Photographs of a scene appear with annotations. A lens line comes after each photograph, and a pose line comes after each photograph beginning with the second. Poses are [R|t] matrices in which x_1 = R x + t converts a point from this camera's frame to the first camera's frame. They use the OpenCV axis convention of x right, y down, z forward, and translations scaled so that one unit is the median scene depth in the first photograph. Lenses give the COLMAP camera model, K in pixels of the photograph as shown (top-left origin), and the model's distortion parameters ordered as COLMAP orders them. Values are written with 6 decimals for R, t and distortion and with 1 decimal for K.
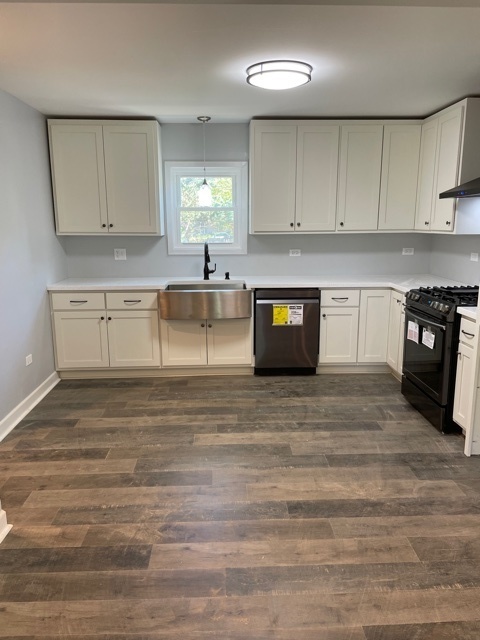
lens RADIAL K [[478.8, 0, 240.0], [0, 478.8, 320.0], [0, 0, 1]] dist [0.090436, -0.152144]
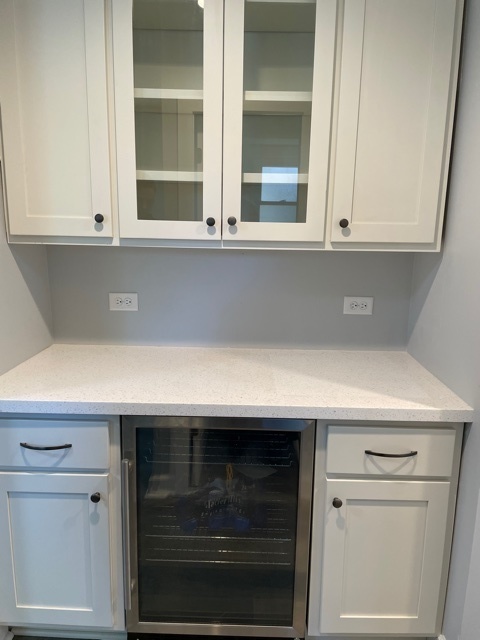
lens RADIAL K [[630.9, 0, 240.0], [0, 630.9, 320.0], [0, 0, 1]] dist [0.002776, -0.448031]
pose [[0.998076, 0.034052, -0.051815, 0.171115], [-0.036493, 0.998232, -0.046908, -0.113022], [0.050126, 0.048708, 0.997554, 0.580390]]
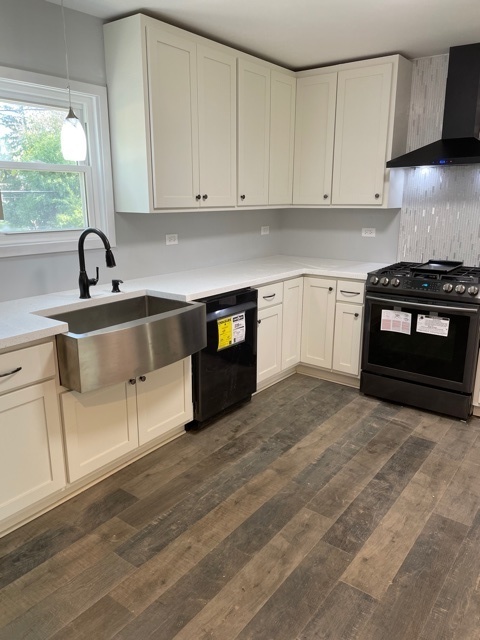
lens RADIAL K [[478.8, 0, 240.0], [0, 478.8, 320.0], [0, 0, 1]] dist [0.090436, -0.152144]
pose [[0.632116, -0.187537, 0.751837, -0.406610], [0.152156, 0.981422, 0.116877, -0.104712], [-0.759788, 0.040517, 0.648908, 0.551796]]
